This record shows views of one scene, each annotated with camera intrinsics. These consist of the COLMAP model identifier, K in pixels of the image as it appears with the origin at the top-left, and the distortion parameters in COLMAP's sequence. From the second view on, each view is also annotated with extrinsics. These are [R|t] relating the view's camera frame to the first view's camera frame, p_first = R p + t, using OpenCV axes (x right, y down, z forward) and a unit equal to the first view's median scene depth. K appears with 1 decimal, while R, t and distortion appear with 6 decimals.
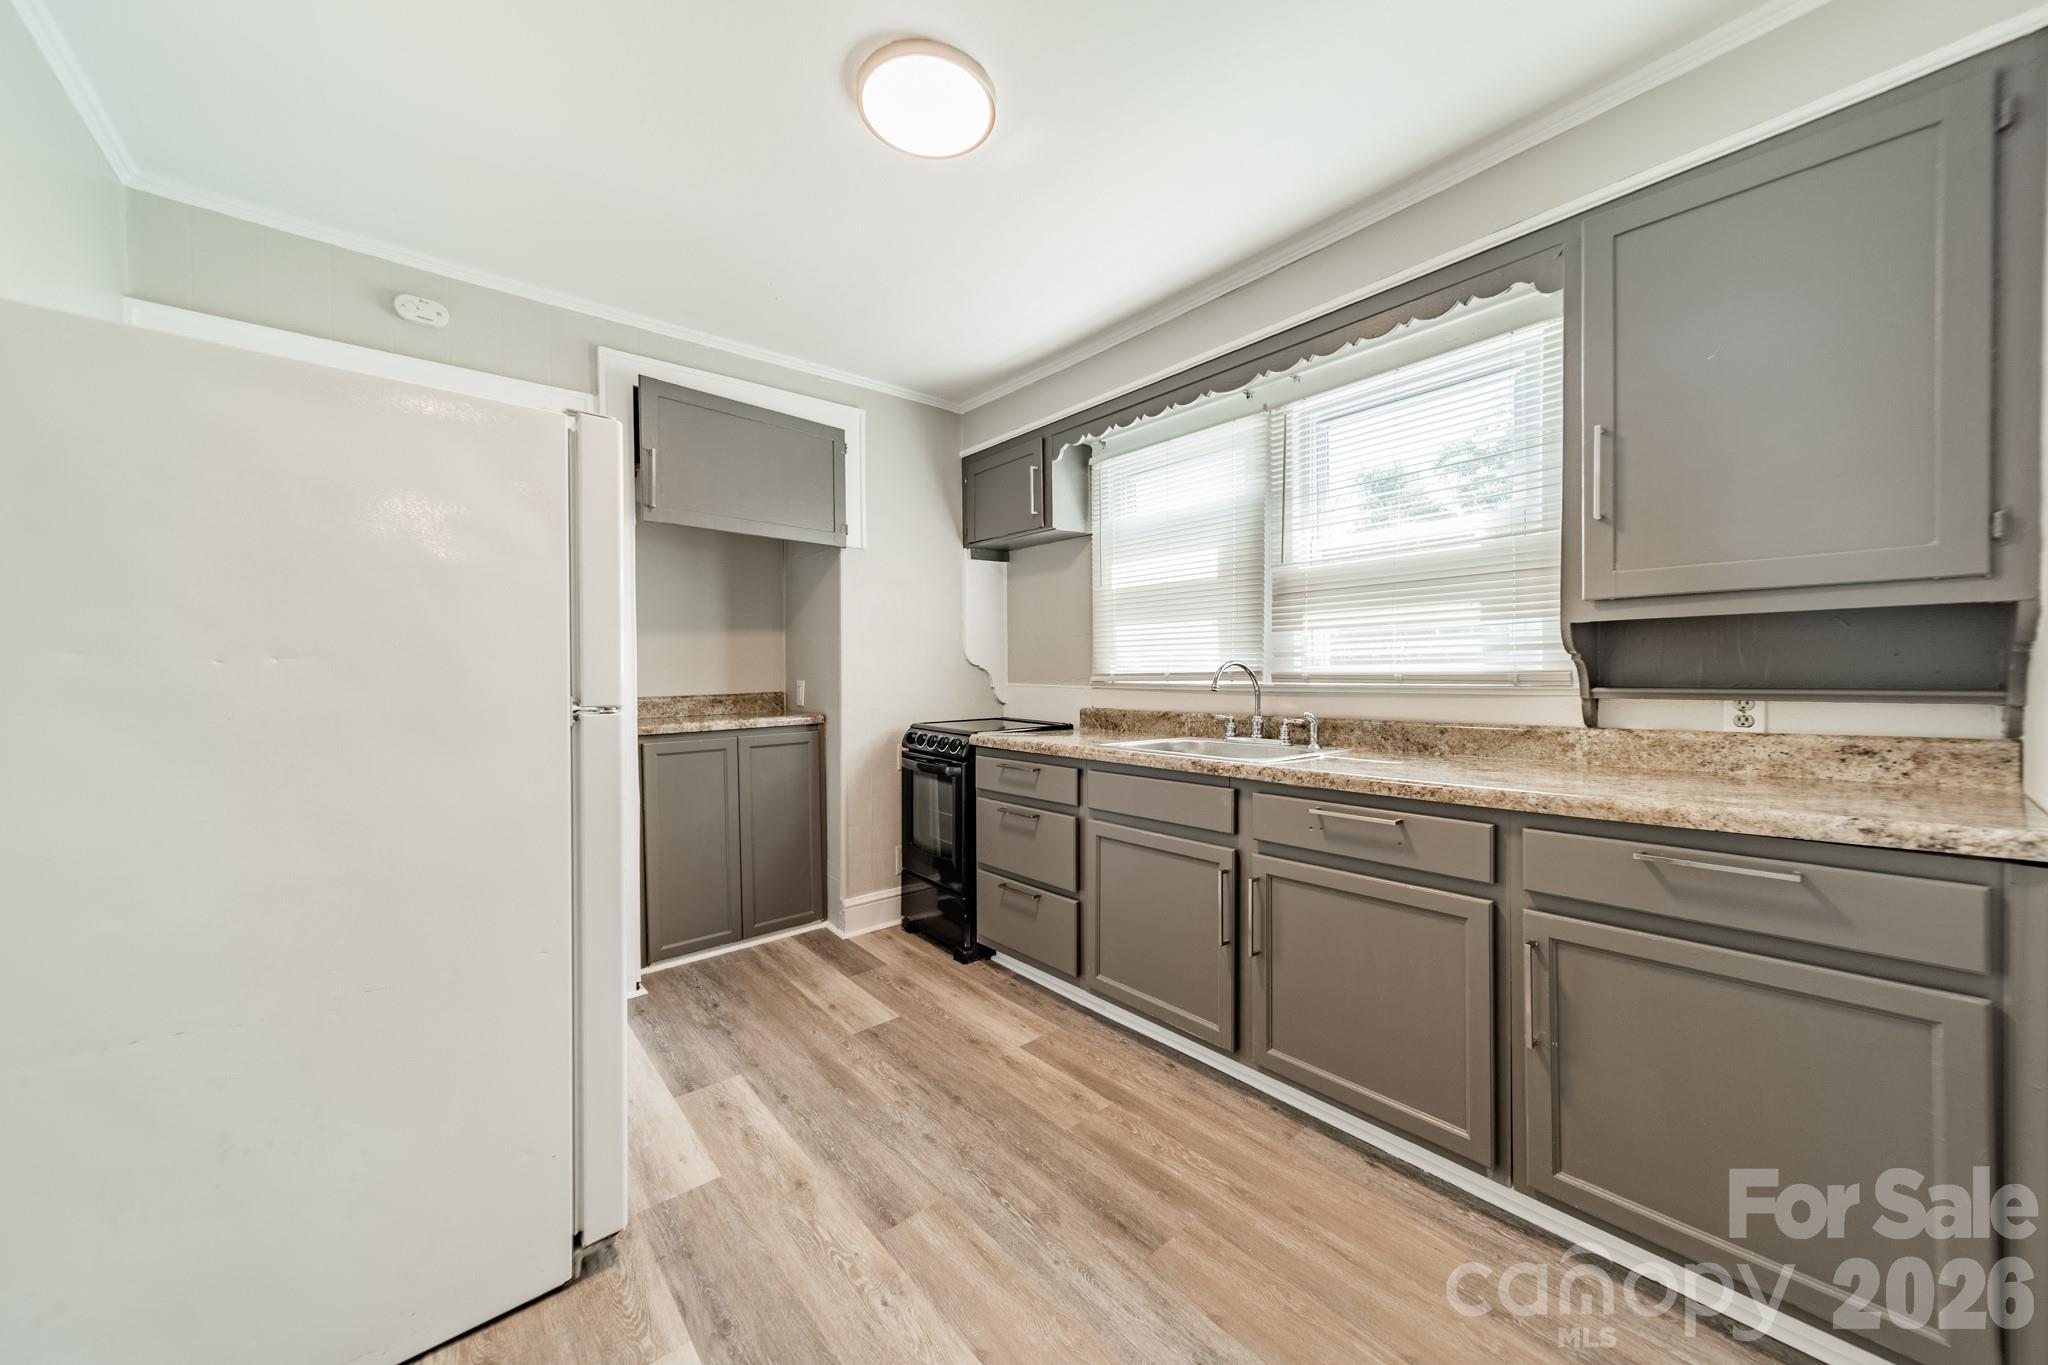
lens RADIAL K [[722.3, 0, 1031.2], [0, 722.3, 672.1], [0, 0, 1]] dist [0.008488, -0.000683]
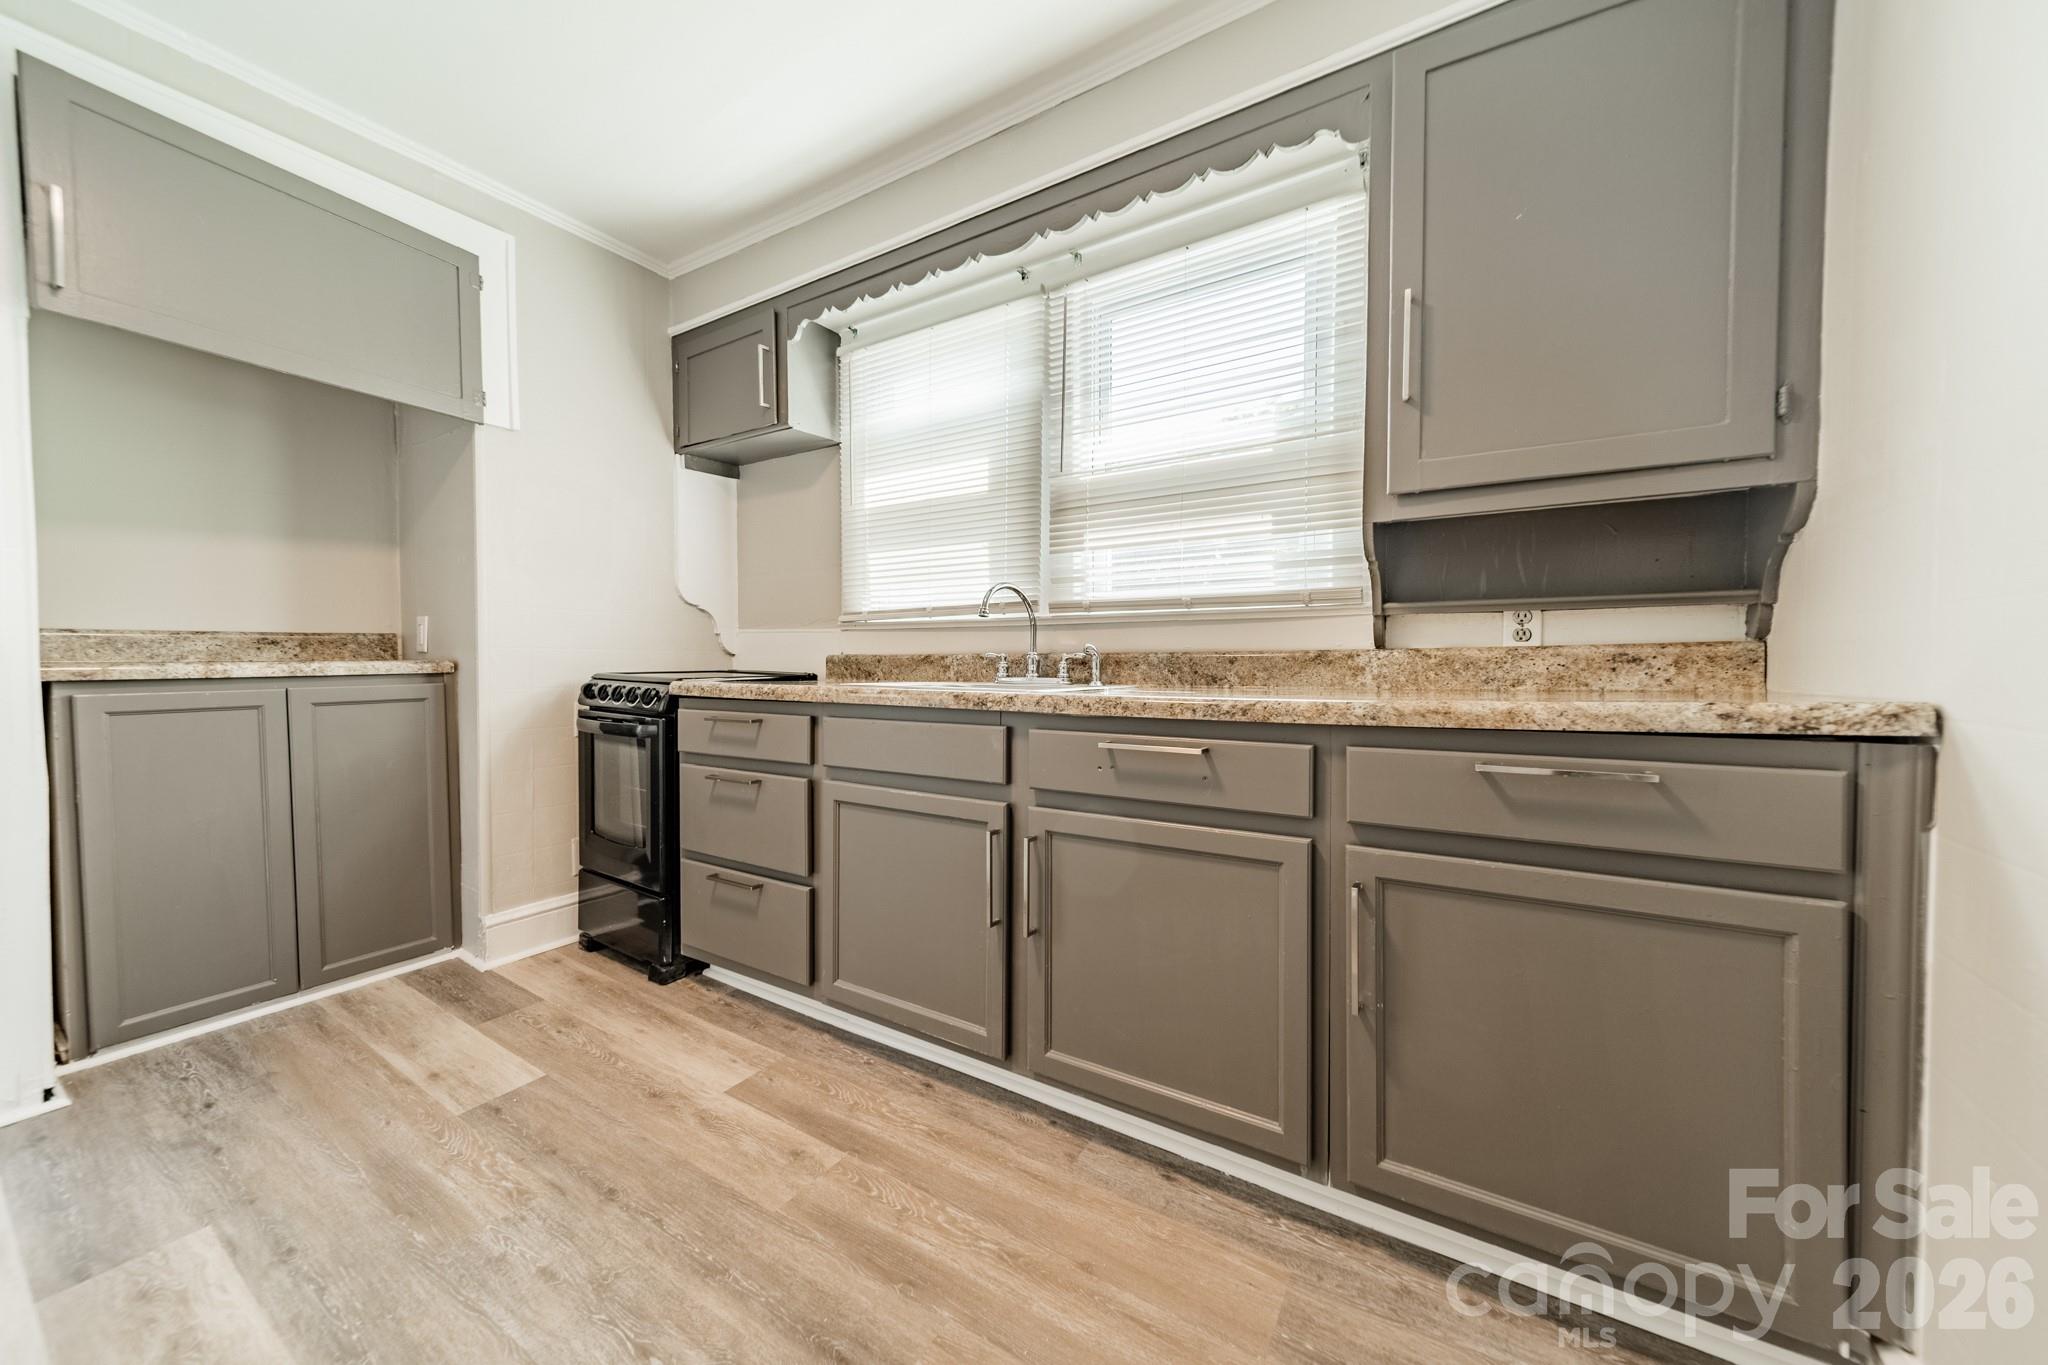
lens RADIAL K [[722.3, 0, 1016.2], [0, 722.3, 665.9], [0, 0, 1]] dist [0.008488, -0.000683]
pose [[0.959126, 0.000441, 0.282979, 0.067606], [-0.002852, 0.999963, 0.008106, 0.088037], [-0.282964, -0.008582, 0.959092, 0.241267]]
